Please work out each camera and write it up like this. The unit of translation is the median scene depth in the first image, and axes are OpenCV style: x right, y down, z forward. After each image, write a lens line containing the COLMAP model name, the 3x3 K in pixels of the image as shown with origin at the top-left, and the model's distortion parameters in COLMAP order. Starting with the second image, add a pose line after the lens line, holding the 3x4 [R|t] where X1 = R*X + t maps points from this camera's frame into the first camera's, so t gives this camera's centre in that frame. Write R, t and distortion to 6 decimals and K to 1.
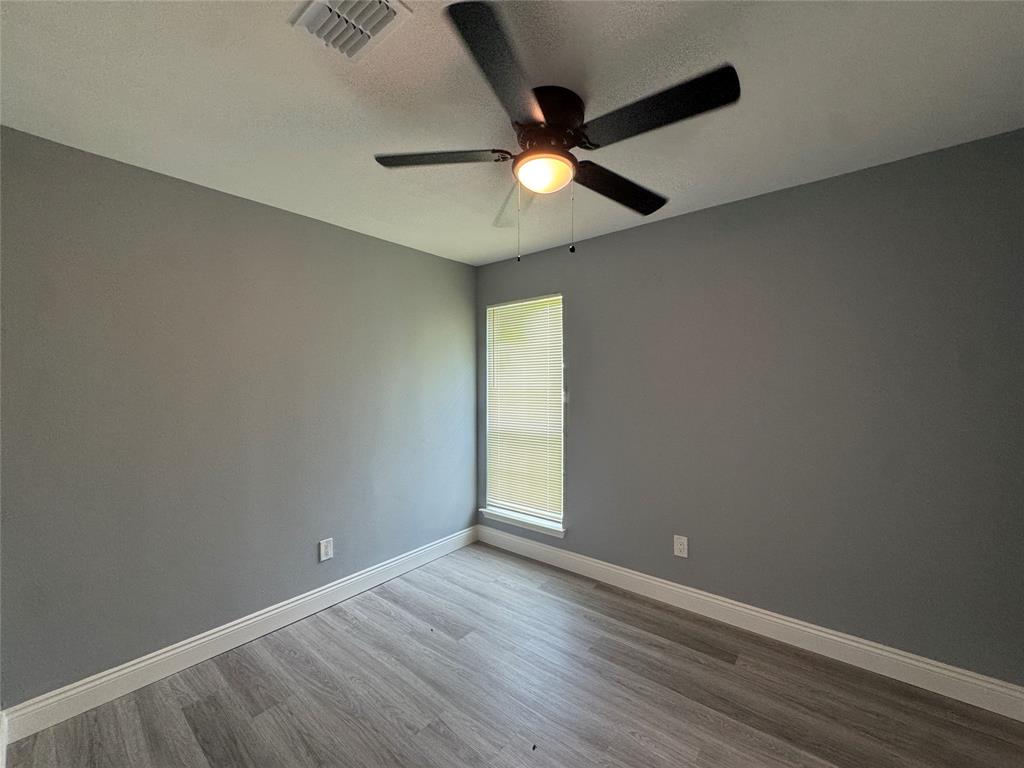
lens RADIAL K [[412.3, 0, 517.1], [0, 412.3, 376.6], [0, 0, 1]] dist [0.000498, -0.000348]
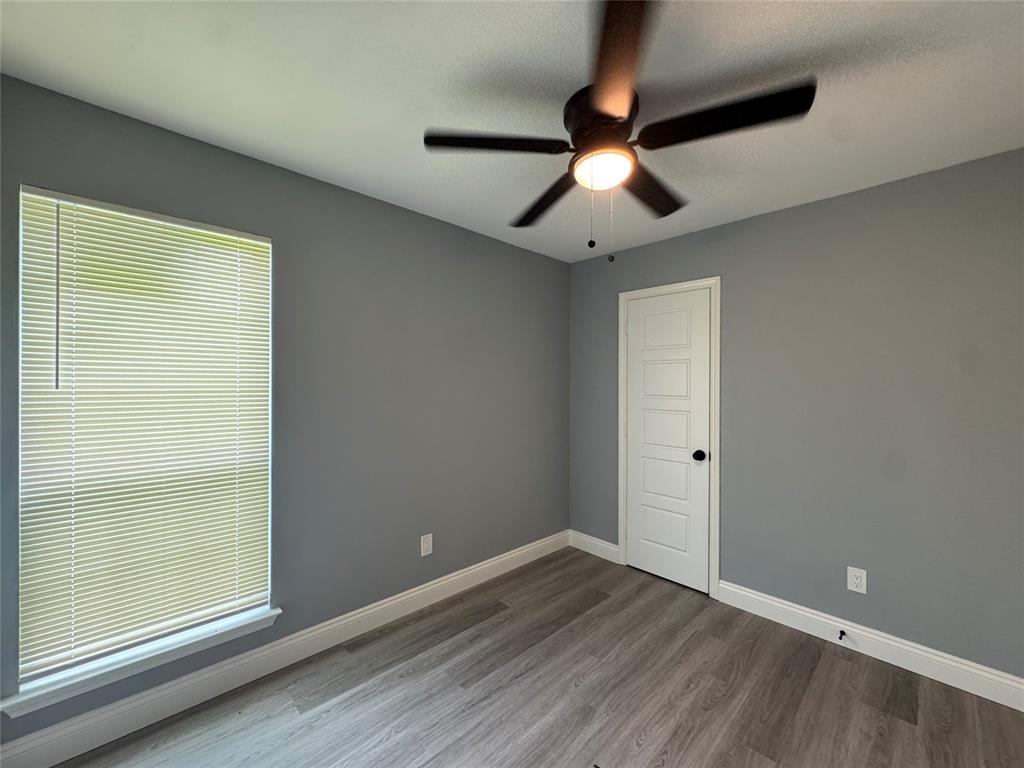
lens RADIAL K [[412.3, 0, 514.4], [0, 412.3, 381.9], [0, 0, 1]] dist [0.000498, -0.000348]
pose [[0.130345, 0.001095, 0.991468, -0.643773], [-0.017699, 0.999843, 0.001223, 0.010679], [-0.991311, -0.017708, 0.130344, 0.749679]]
